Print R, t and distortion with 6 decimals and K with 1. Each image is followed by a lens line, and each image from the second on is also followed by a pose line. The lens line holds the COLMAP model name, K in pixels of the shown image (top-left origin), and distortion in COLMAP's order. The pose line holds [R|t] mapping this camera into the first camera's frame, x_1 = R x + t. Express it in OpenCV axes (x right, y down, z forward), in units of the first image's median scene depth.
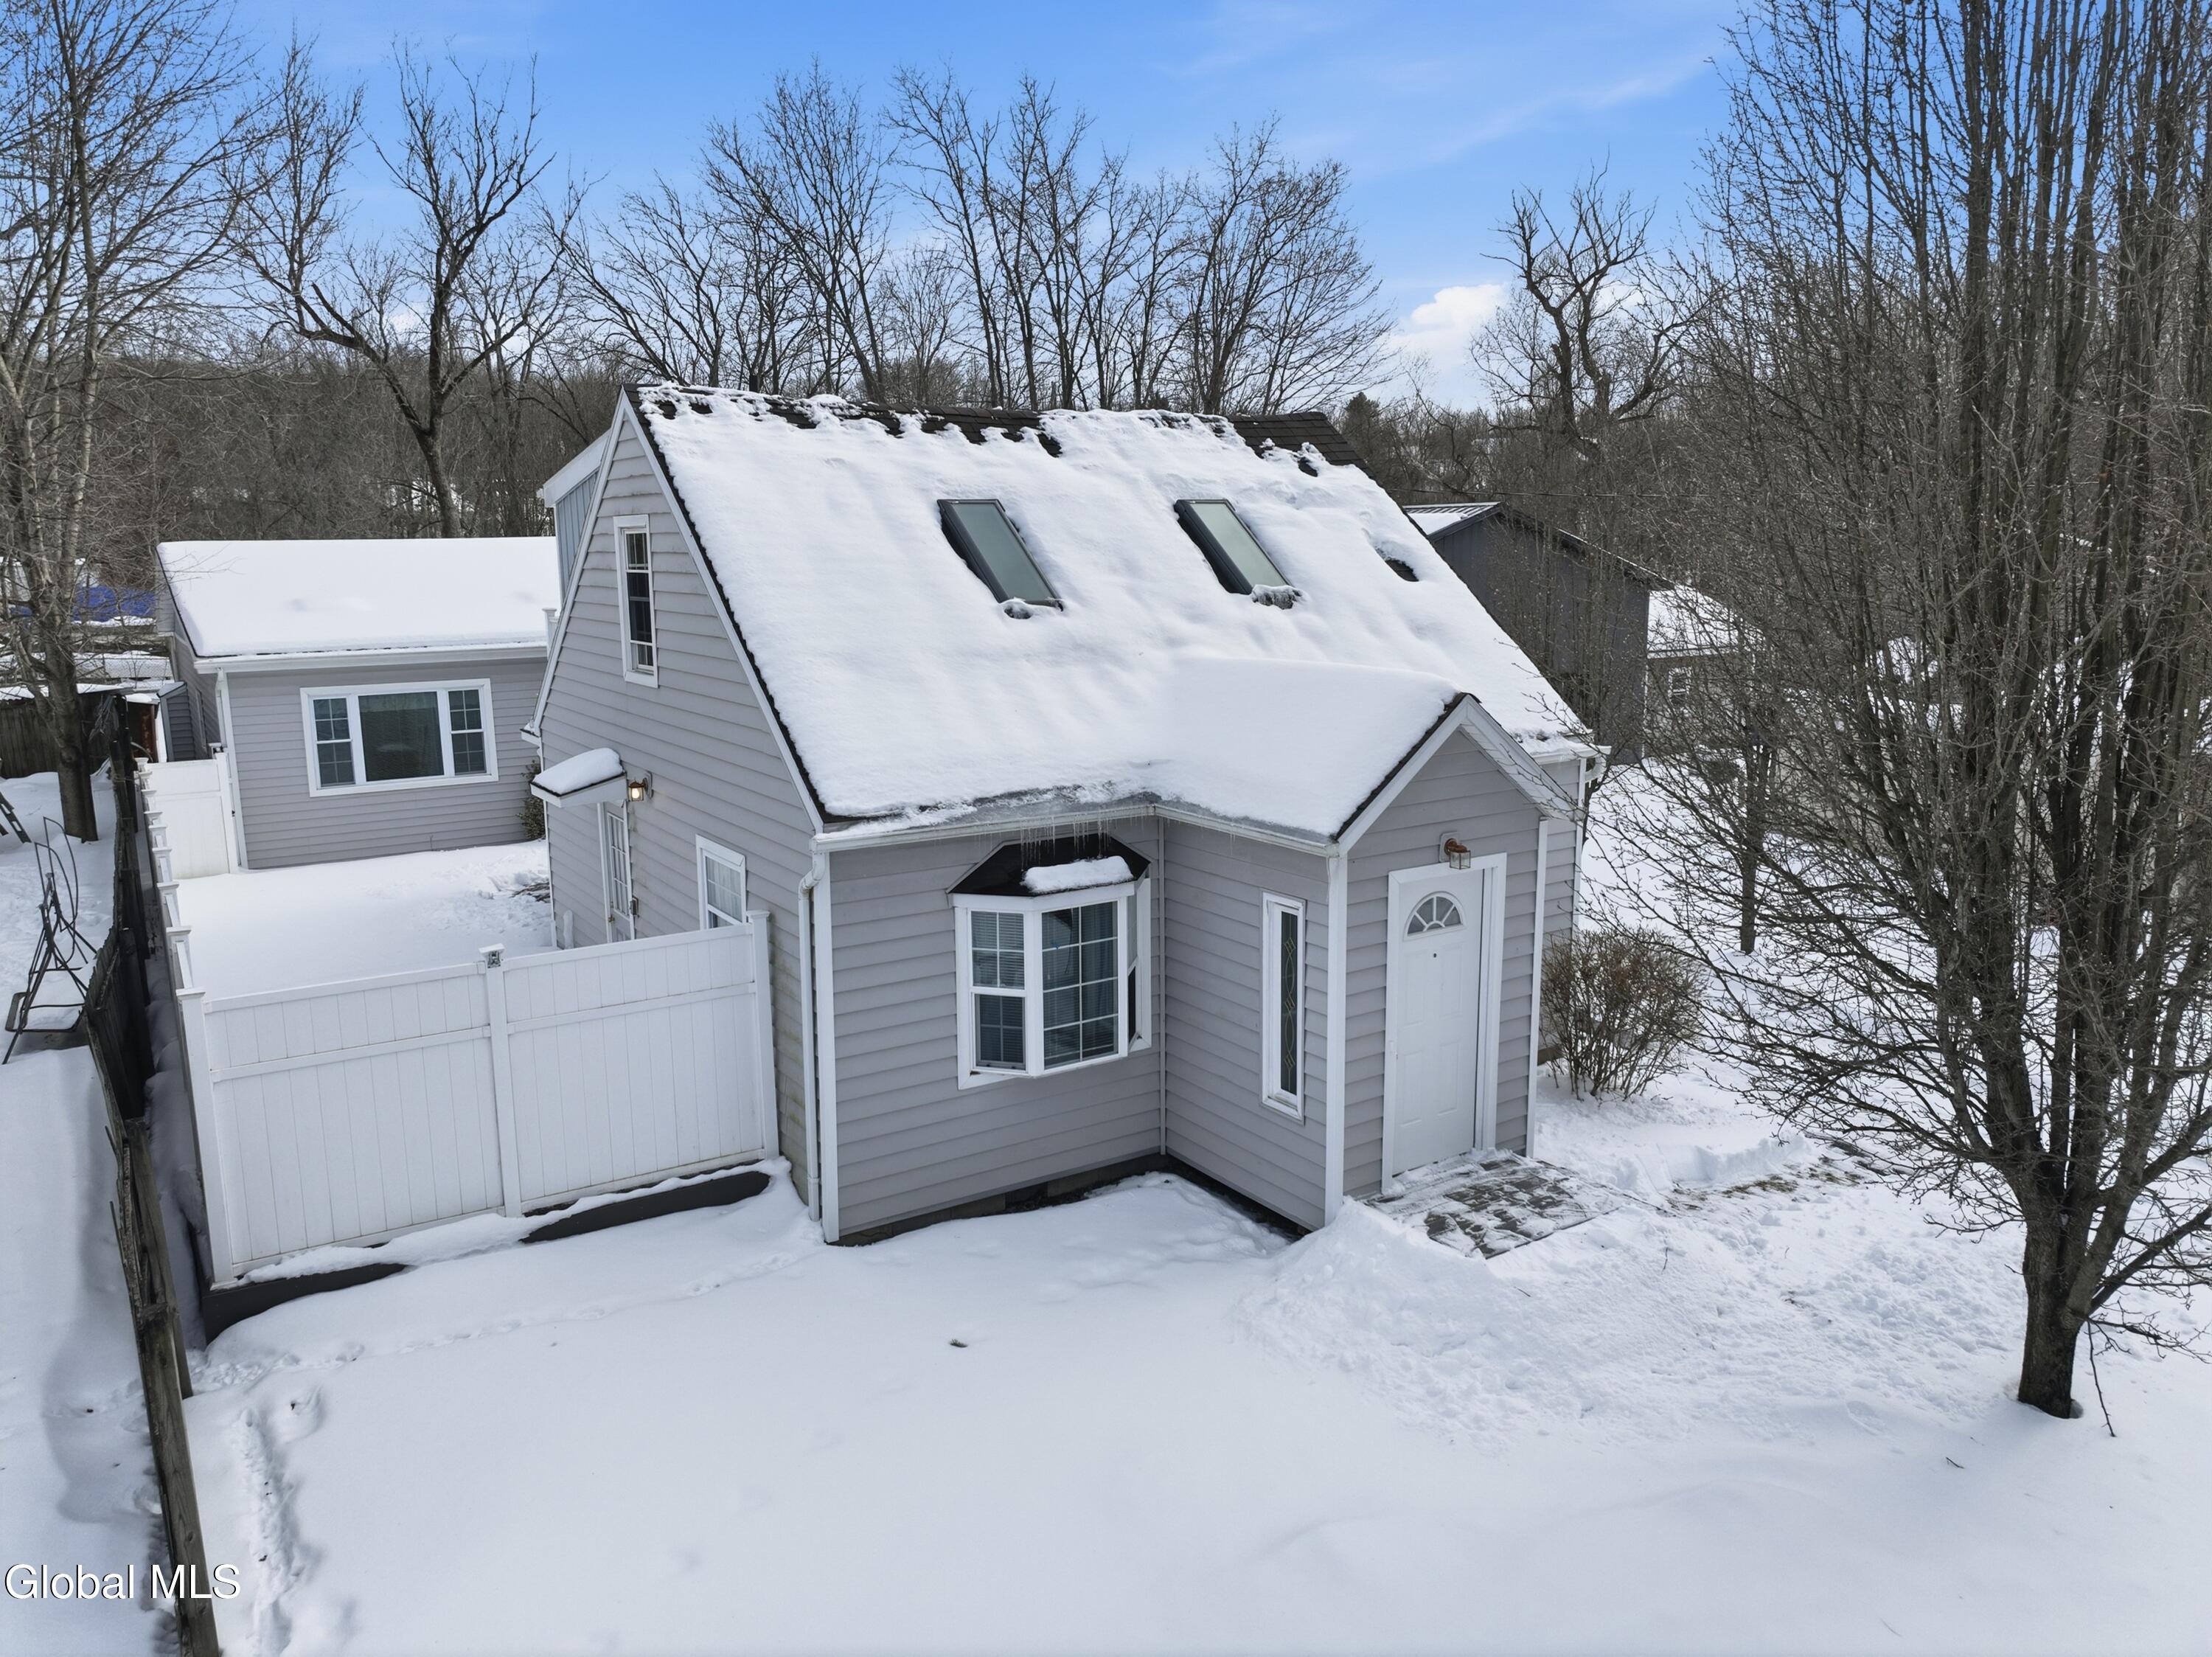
lens RADIAL K [[1554.3, 0, 1093.2], [0, 1554.3, 838.9], [0, 0, 1]] dist [-0.006715, 0.010891]
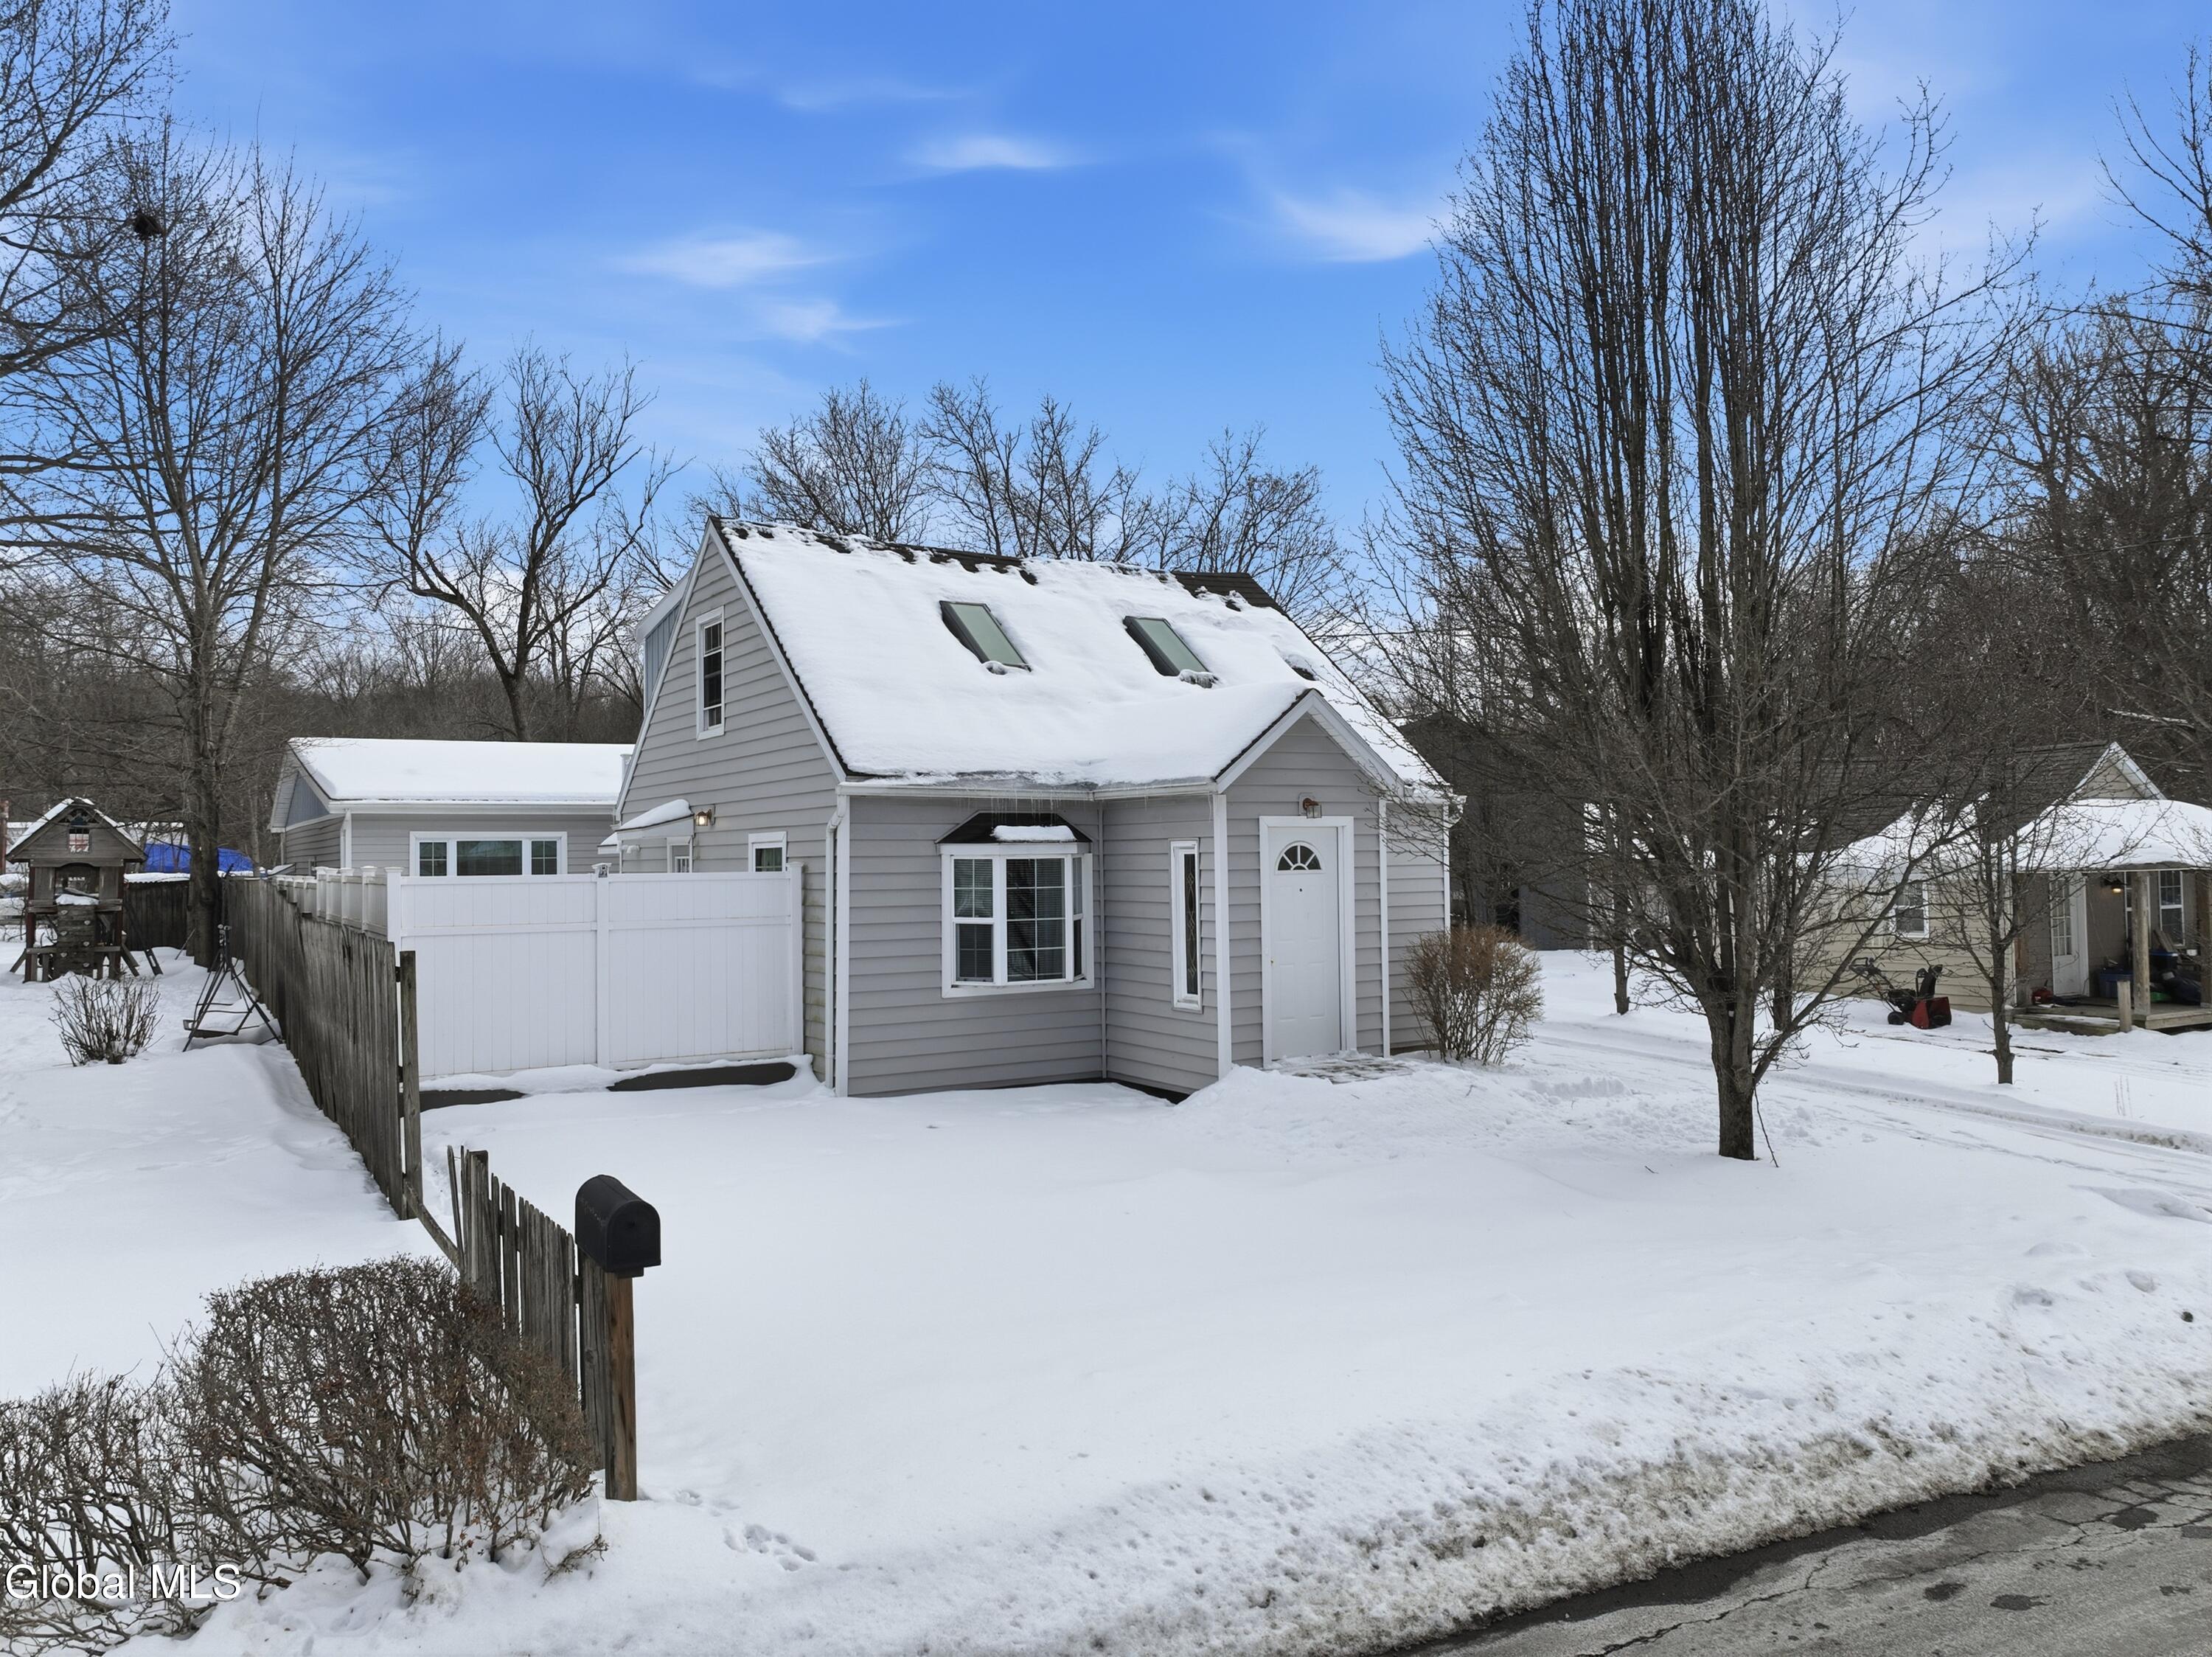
lens RADIAL K [[1554.3, 0, 1093.2], [0, 1554.3, 838.9], [0, 0, 1]] dist [-0.006715, 0.010891]
pose [[0.999853, -0.001430, -0.017108, 0.061397], [-0.002024, 0.979753, -0.200198, 0.282273], [0.017048, 0.200203, 0.979606, -0.298049]]
